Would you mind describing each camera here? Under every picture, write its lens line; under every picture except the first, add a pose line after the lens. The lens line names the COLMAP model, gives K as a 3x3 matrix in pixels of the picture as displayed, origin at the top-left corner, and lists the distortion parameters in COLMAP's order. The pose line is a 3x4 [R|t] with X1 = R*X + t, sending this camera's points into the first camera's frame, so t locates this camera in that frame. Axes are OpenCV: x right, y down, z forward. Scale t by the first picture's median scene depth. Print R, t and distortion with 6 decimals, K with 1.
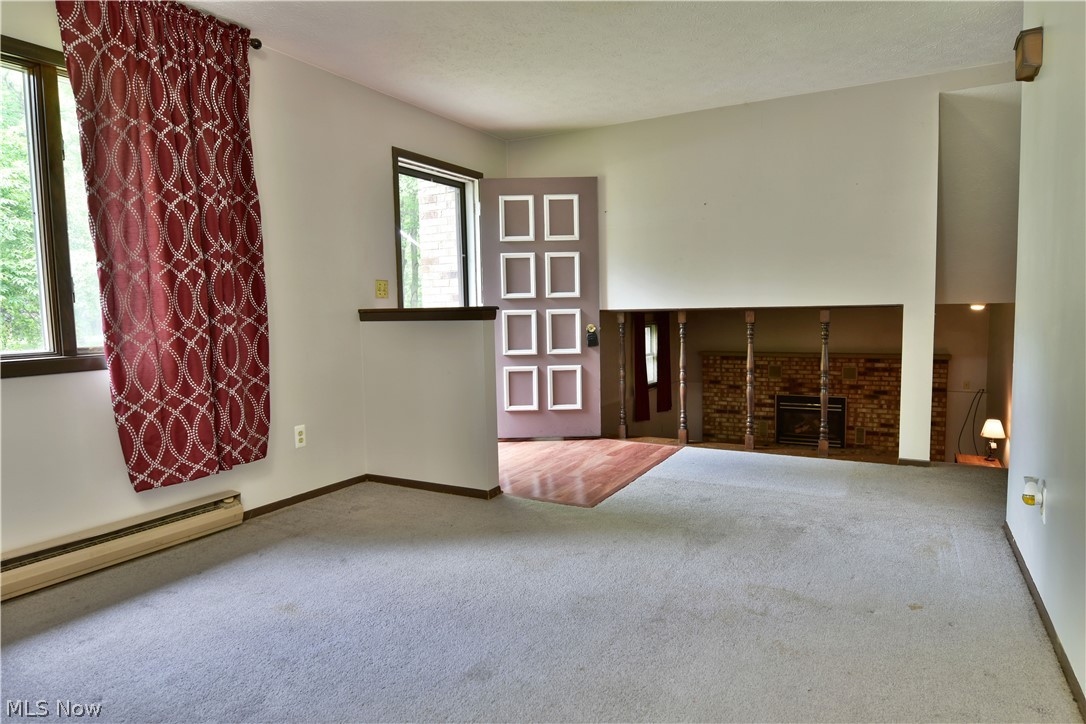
lens RADIAL K [[652.7, 0, 543.0], [0, 652.7, 362.0], [0, 0, 1]] dist [-0.000218, -0.000389]
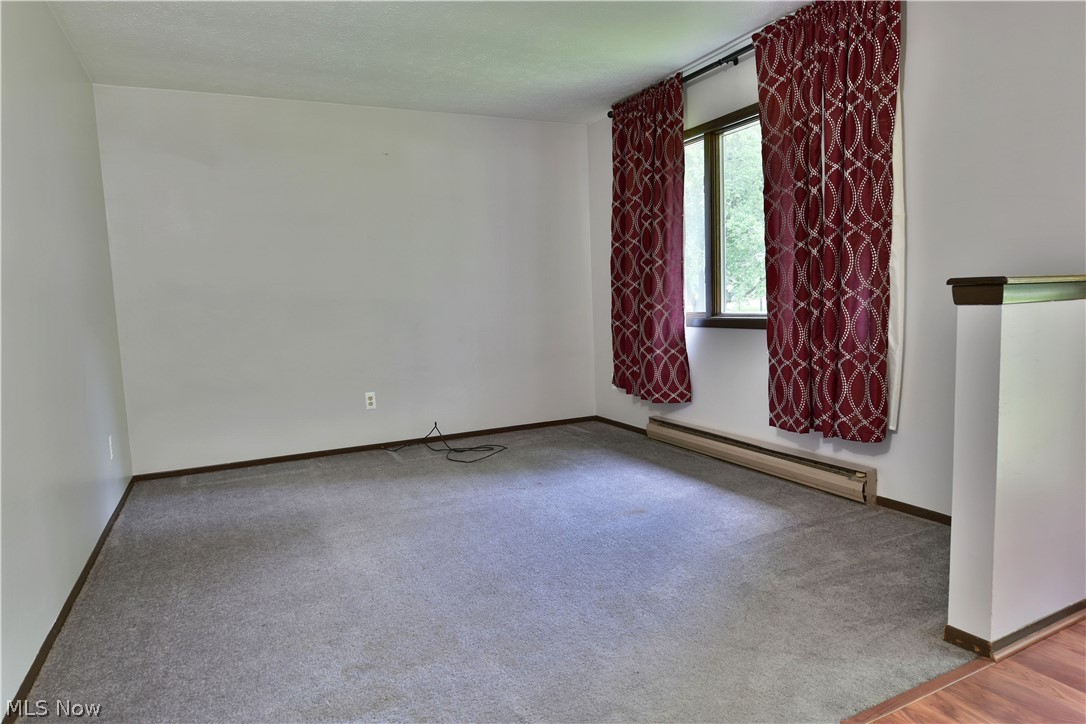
lens RADIAL K [[652.7, 0, 543.0], [0, 652.7, 362.0], [0, 0, 1]] dist [-0.000218, -0.000389]
pose [[-0.568572, 0.107735, -0.815548, 0.668576], [-0.029743, 0.988047, 0.151258, -0.107520], [0.822095, 0.110258, -0.558572, 1.293438]]
